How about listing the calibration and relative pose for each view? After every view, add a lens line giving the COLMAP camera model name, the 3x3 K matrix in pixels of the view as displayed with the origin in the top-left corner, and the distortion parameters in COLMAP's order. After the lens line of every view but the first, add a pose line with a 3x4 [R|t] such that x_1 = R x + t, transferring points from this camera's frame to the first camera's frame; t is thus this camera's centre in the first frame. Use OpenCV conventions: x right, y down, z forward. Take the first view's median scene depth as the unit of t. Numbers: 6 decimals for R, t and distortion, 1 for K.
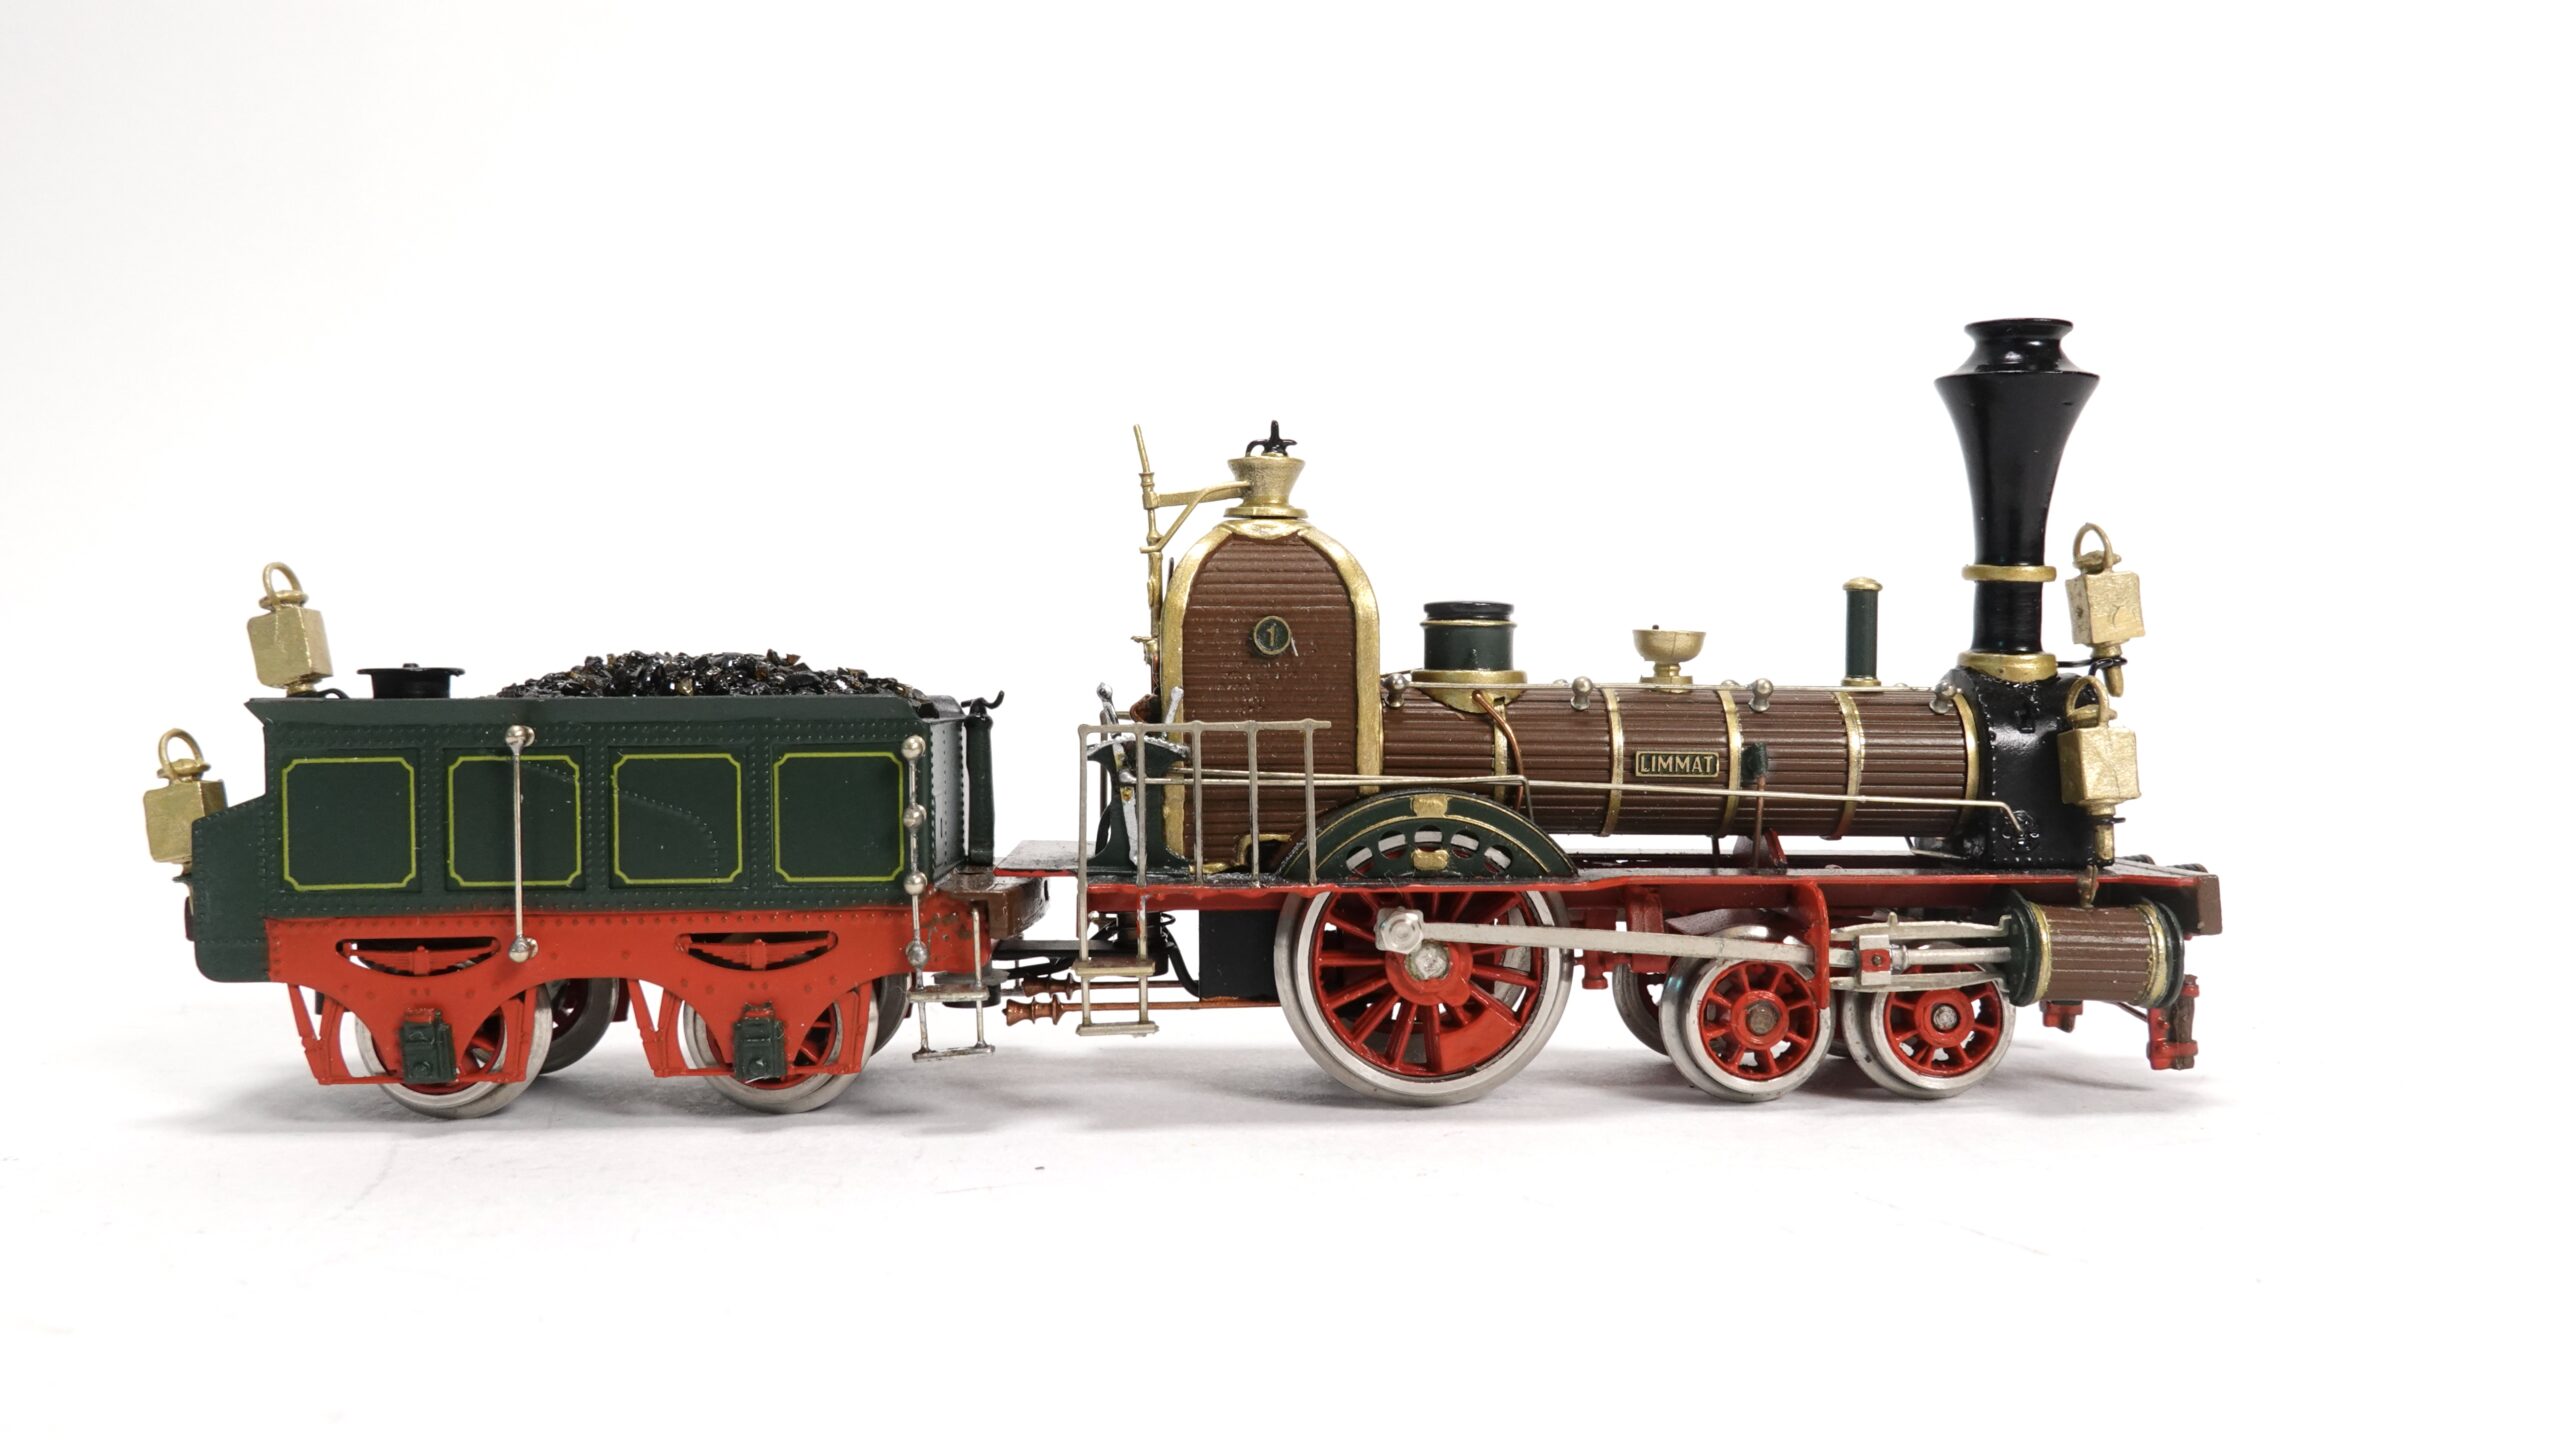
lens RADIAL K [[2123.5, 0, 1280.0], [0, 2123.5, 720.5], [0, 0, 1]] dist [-0.001912, -0.002486]
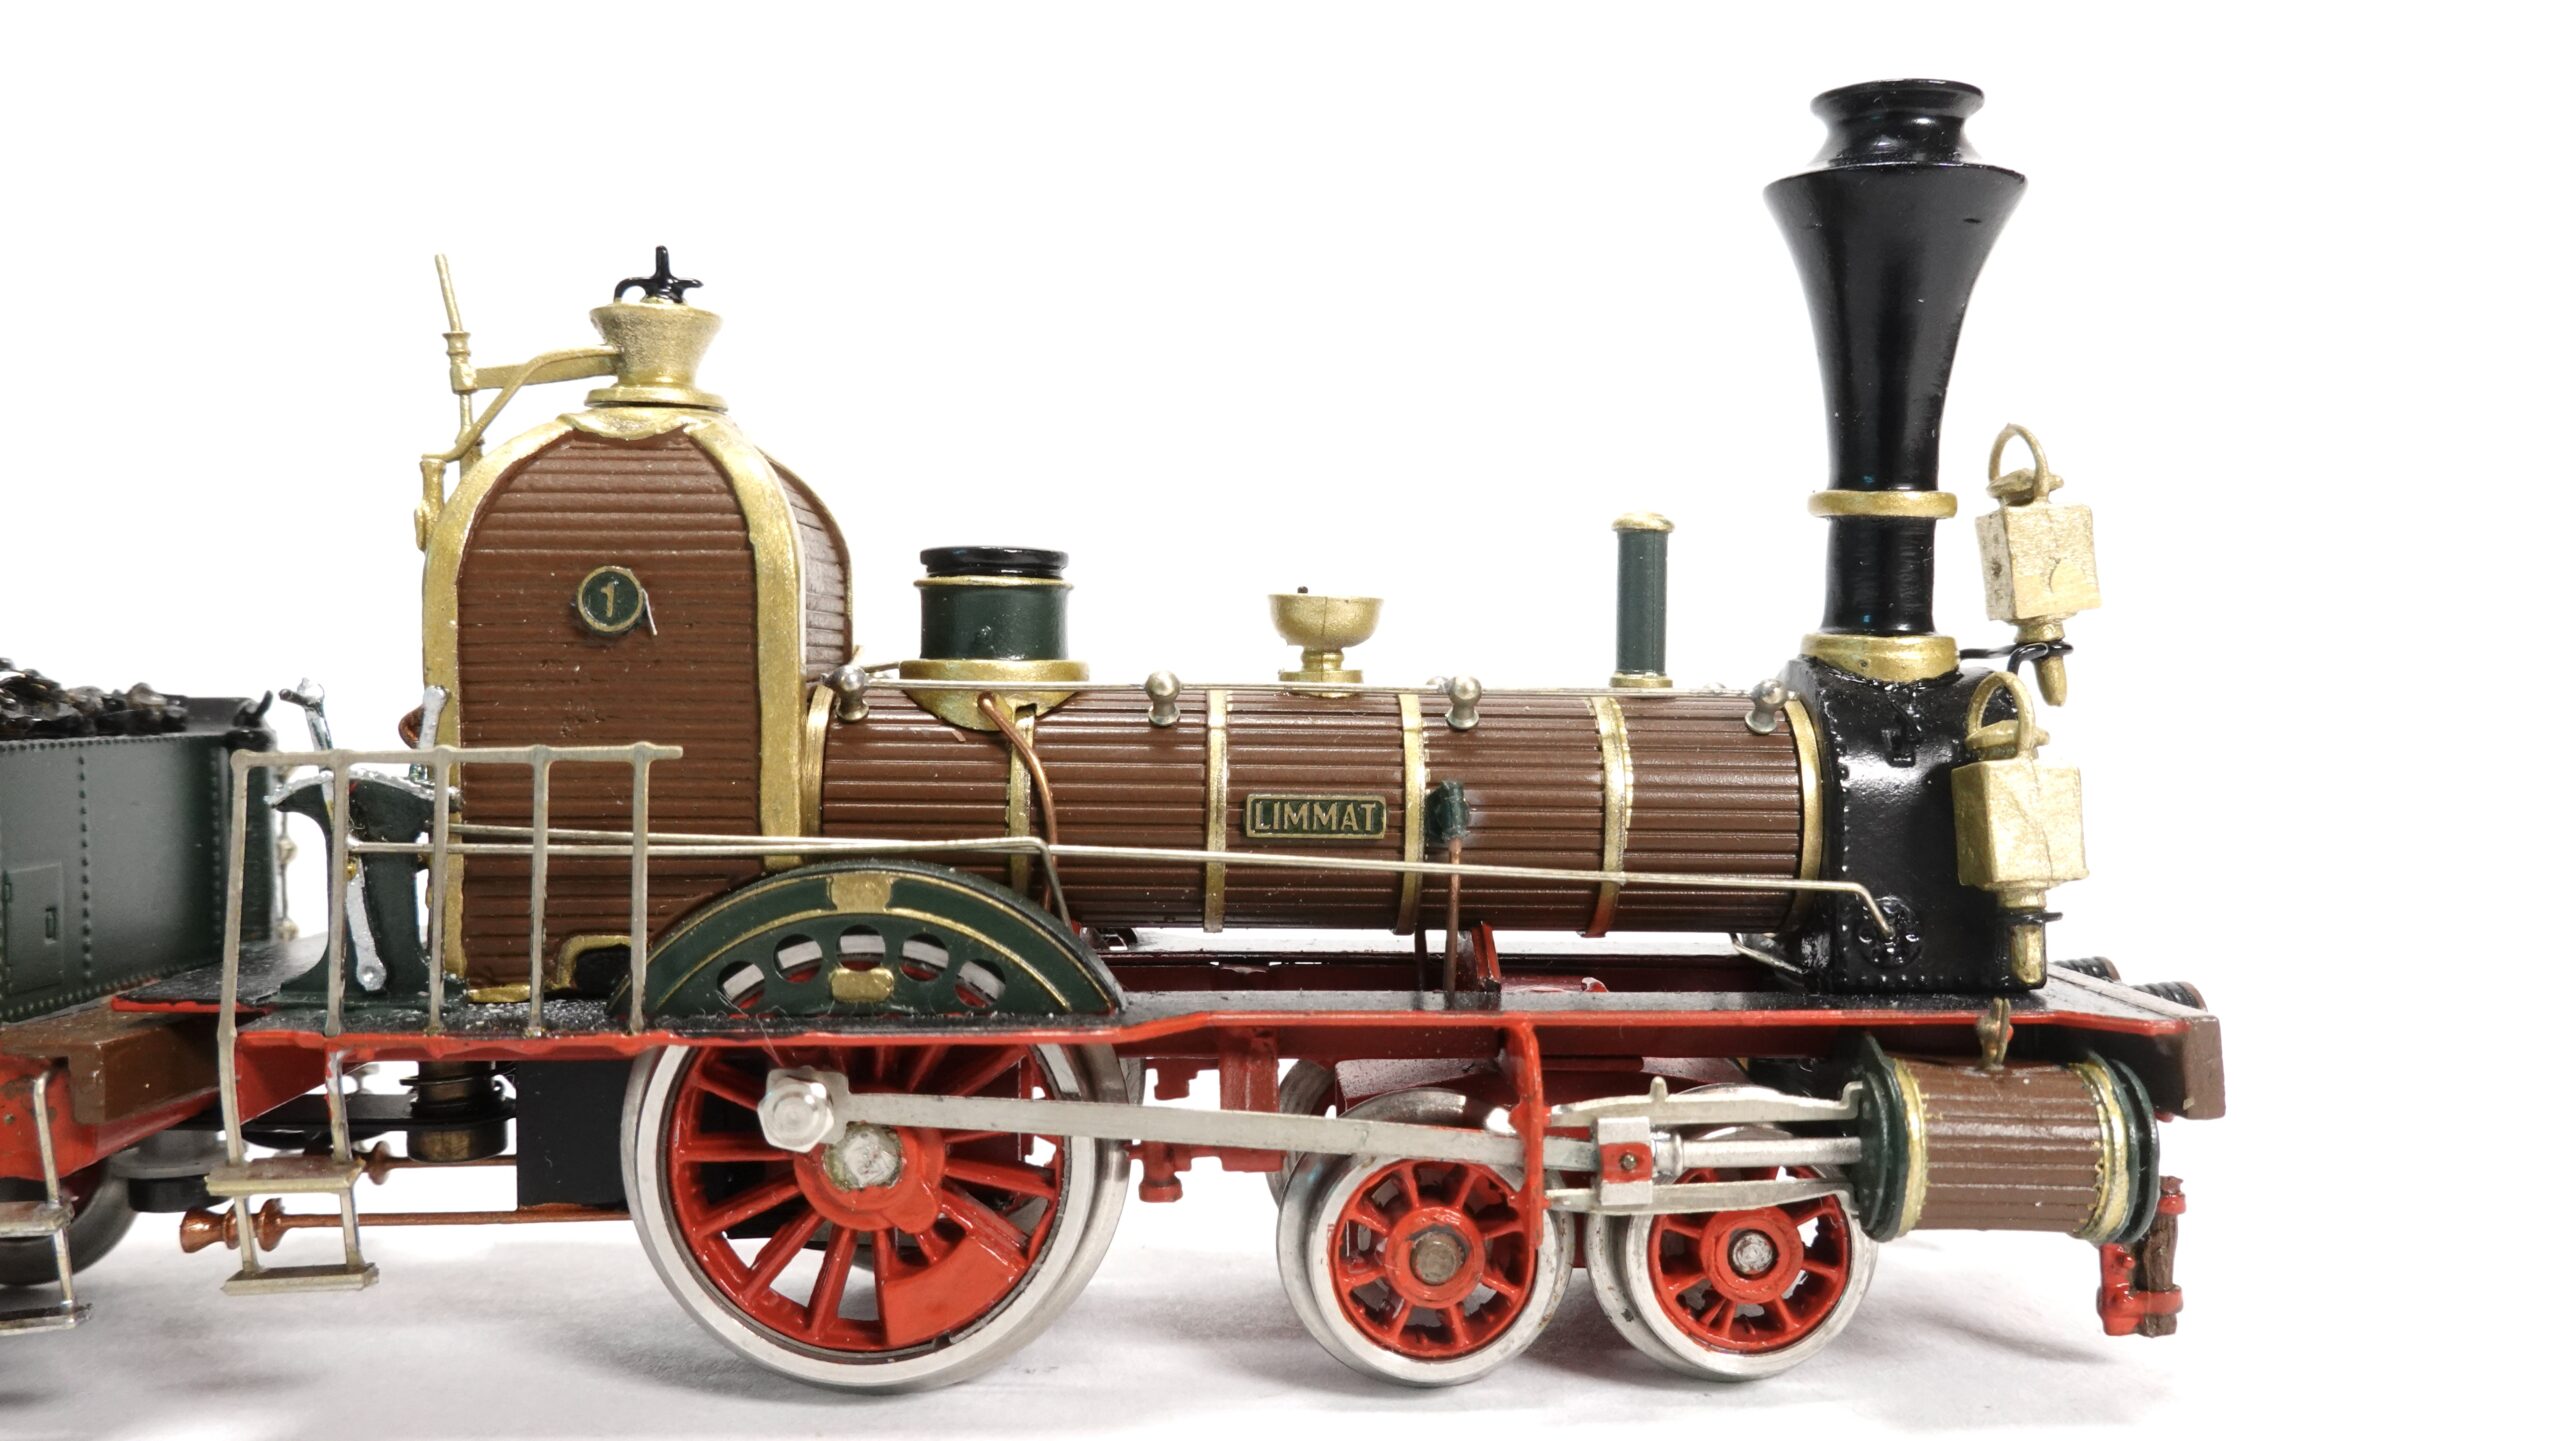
lens RADIAL K [[2123.5, 0, 1280.0], [0, 2123.5, 720.5], [0, 0, 1]] dist [-0.001912, -0.002486]
pose [[0.999993, 0.003440, -0.001268, 0.177619], [-0.003434, 0.999985, 0.004352, -0.009292], [0.001283, -0.004348, 0.999990, 0.401108]]
